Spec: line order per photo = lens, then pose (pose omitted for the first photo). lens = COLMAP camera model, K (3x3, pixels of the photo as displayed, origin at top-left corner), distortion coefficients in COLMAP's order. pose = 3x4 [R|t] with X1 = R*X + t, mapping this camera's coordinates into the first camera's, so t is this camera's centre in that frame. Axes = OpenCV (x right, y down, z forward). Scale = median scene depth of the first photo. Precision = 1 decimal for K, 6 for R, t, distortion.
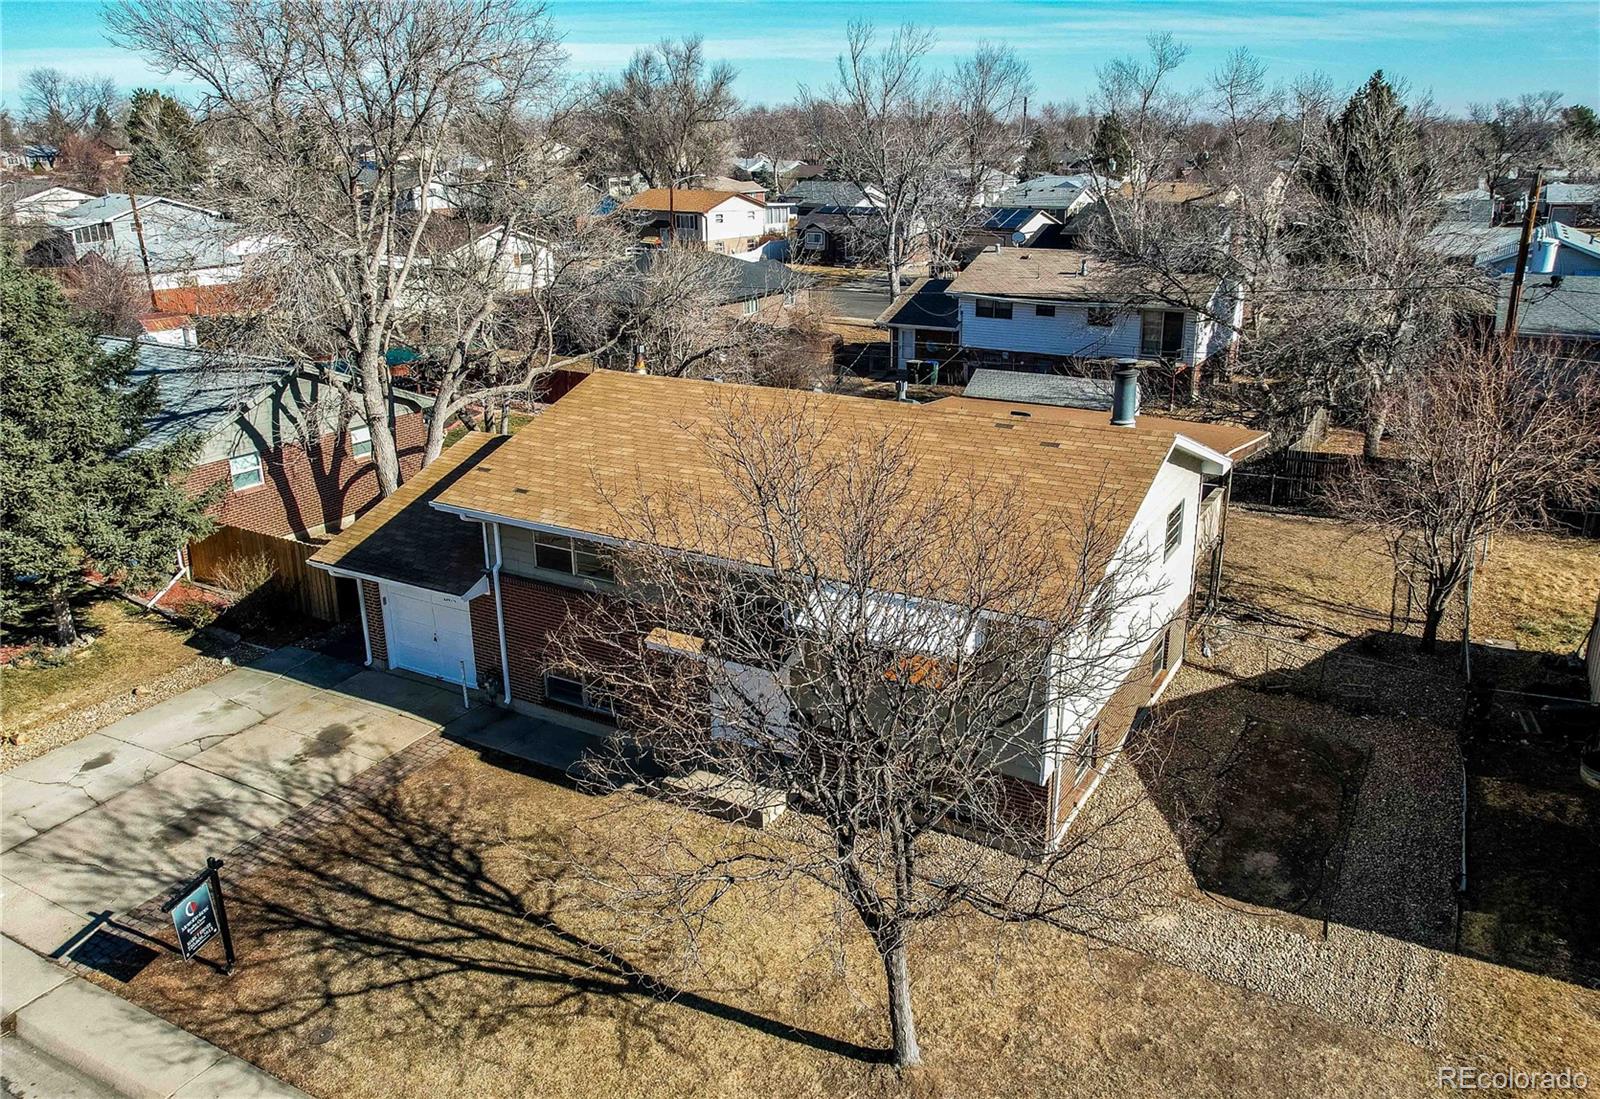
lens RADIAL K [[1164.9, 0, 818.5], [0, 1164.9, 548.0], [0, 0, 1]] dist [-0.086837, 0.161281]
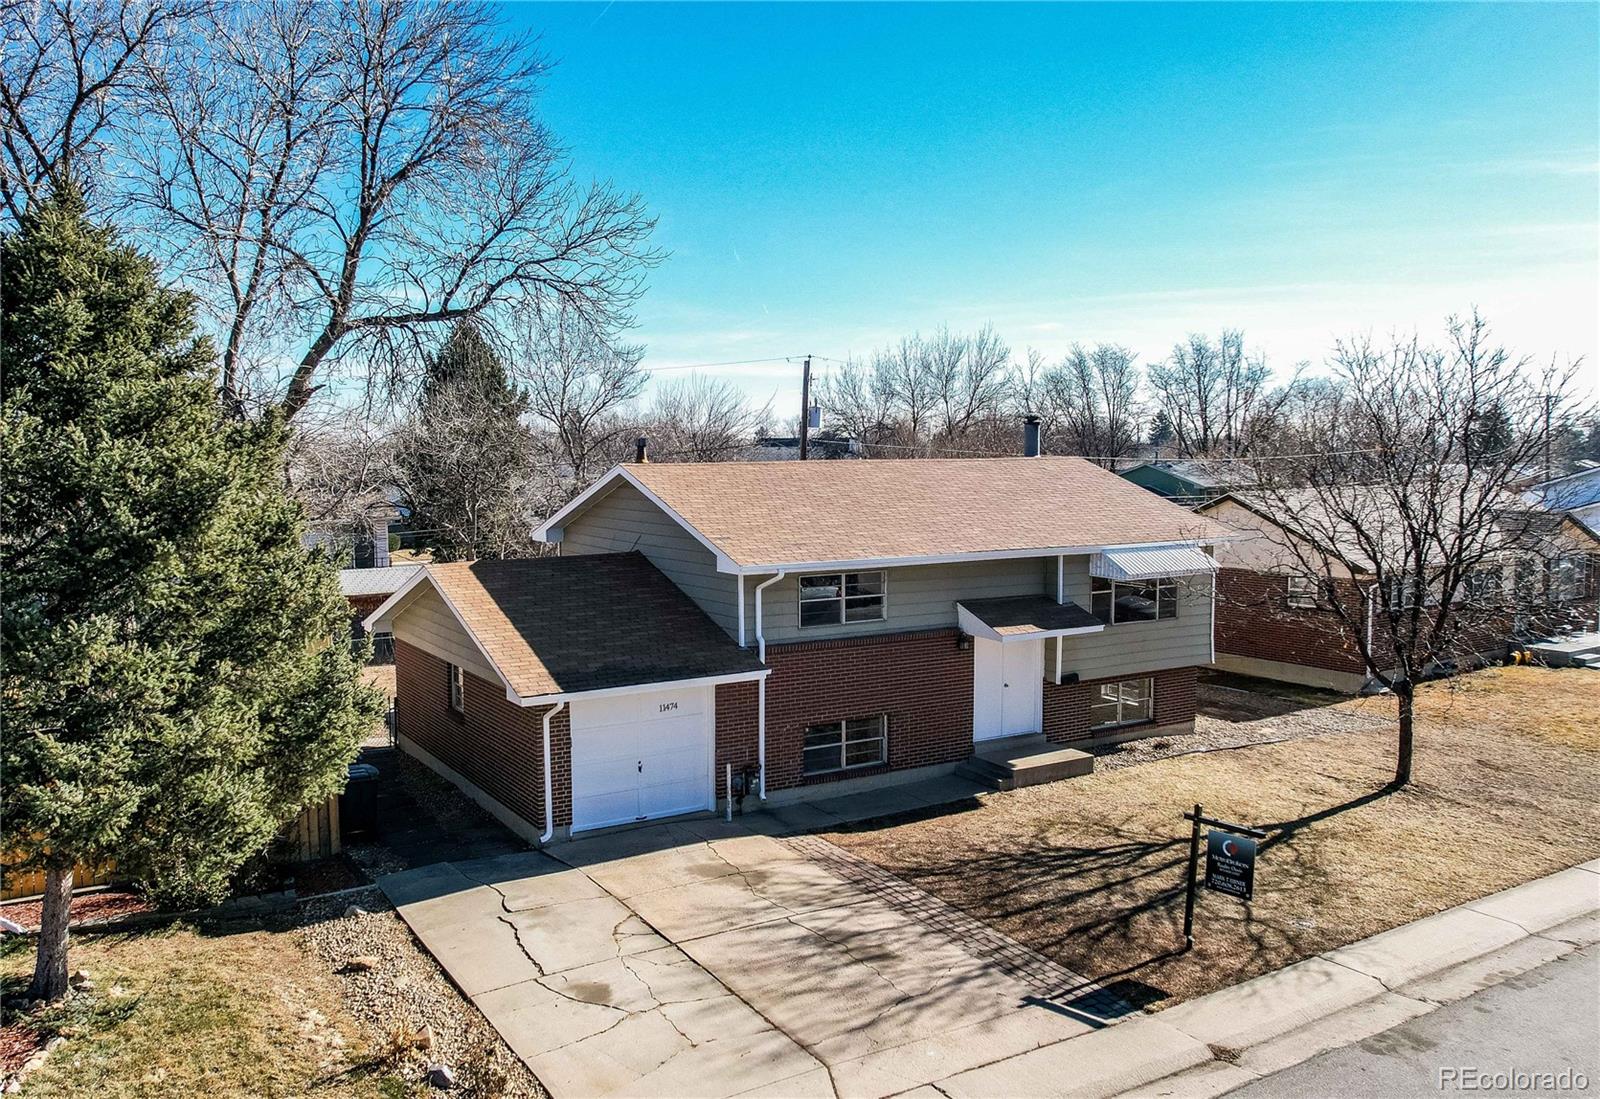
lens RADIAL K [[1212.3, 0, 781.8], [0, 1212.3, 549.5], [0, 0, 1]] dist [-0.036407, 0.006035]
pose [[0.513259, -0.075378, 0.854917, -1.363890], [0.292283, 0.951940, -0.091544, 0.056778], [-0.806929, 0.296864, 0.510624, 0.637196]]
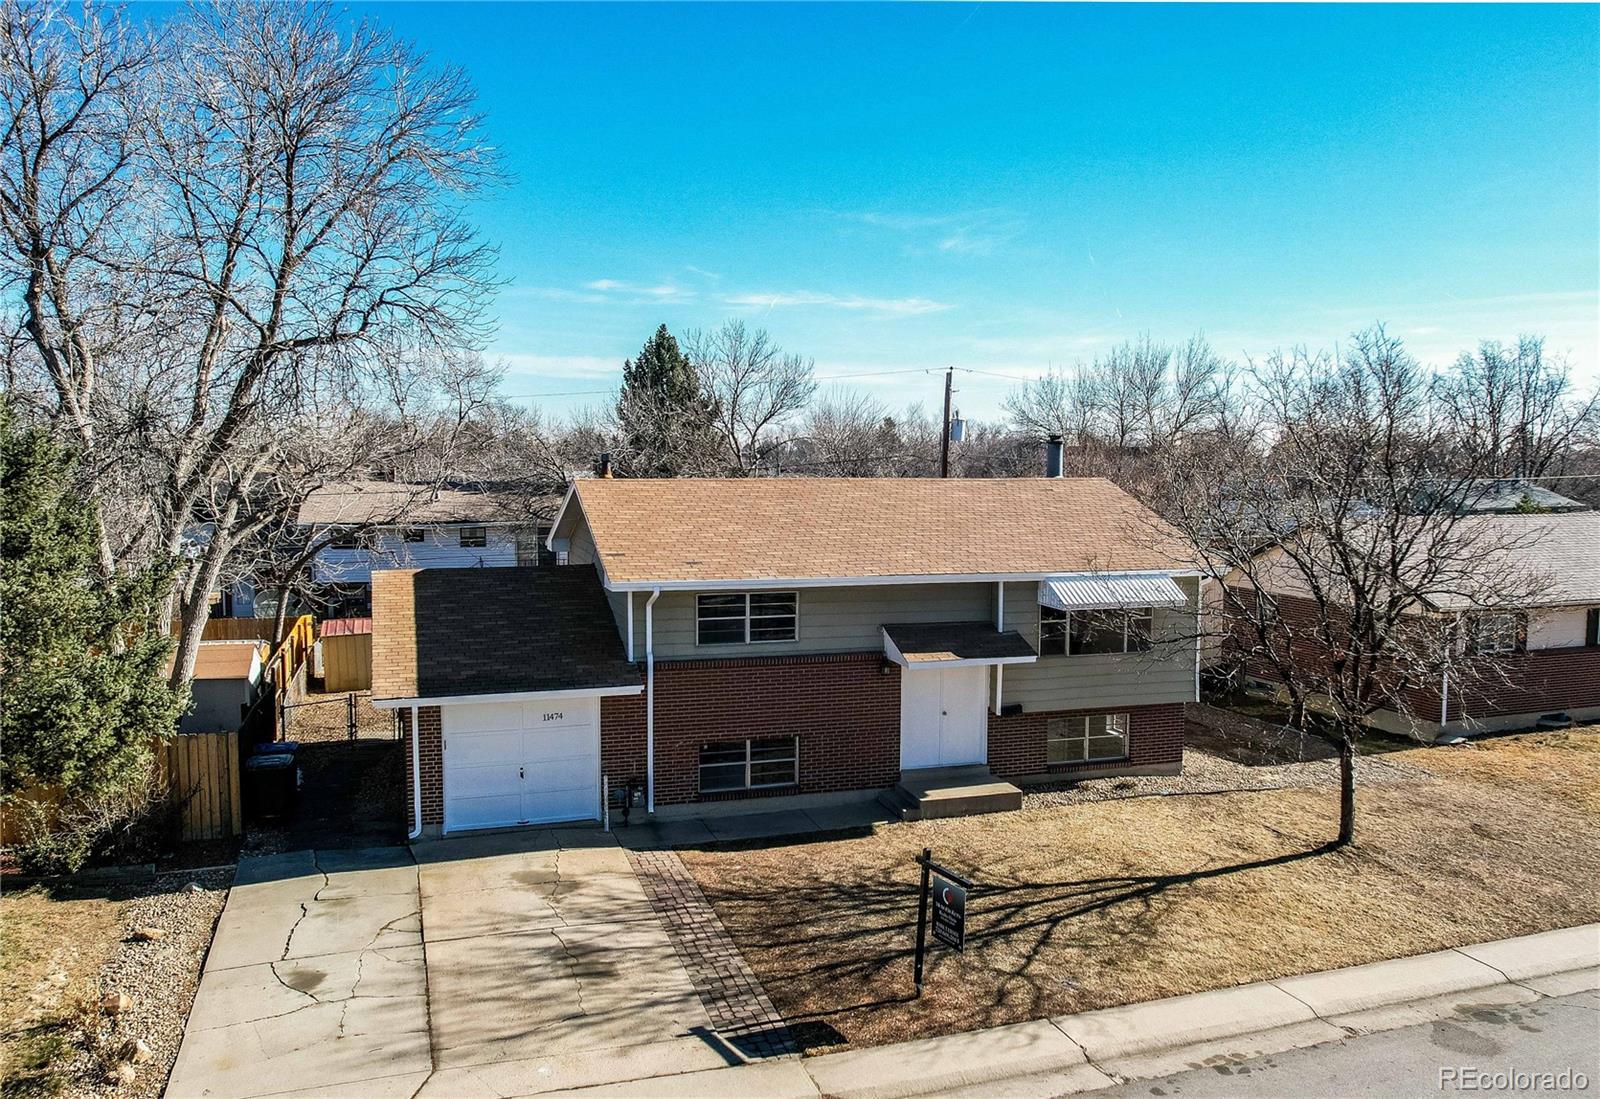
lens RADIAL K [[1230.1, 0, 869.7], [0, 1230.1, 549.6], [0, 0, 1]] dist [-0.033445, 0.004756]
pose [[0.659681, -0.052834, 0.749686, -1.131840], [0.242392, 0.959176, -0.145694, 0.157352], [-0.711384, 0.277829, 0.645557, 0.307468]]
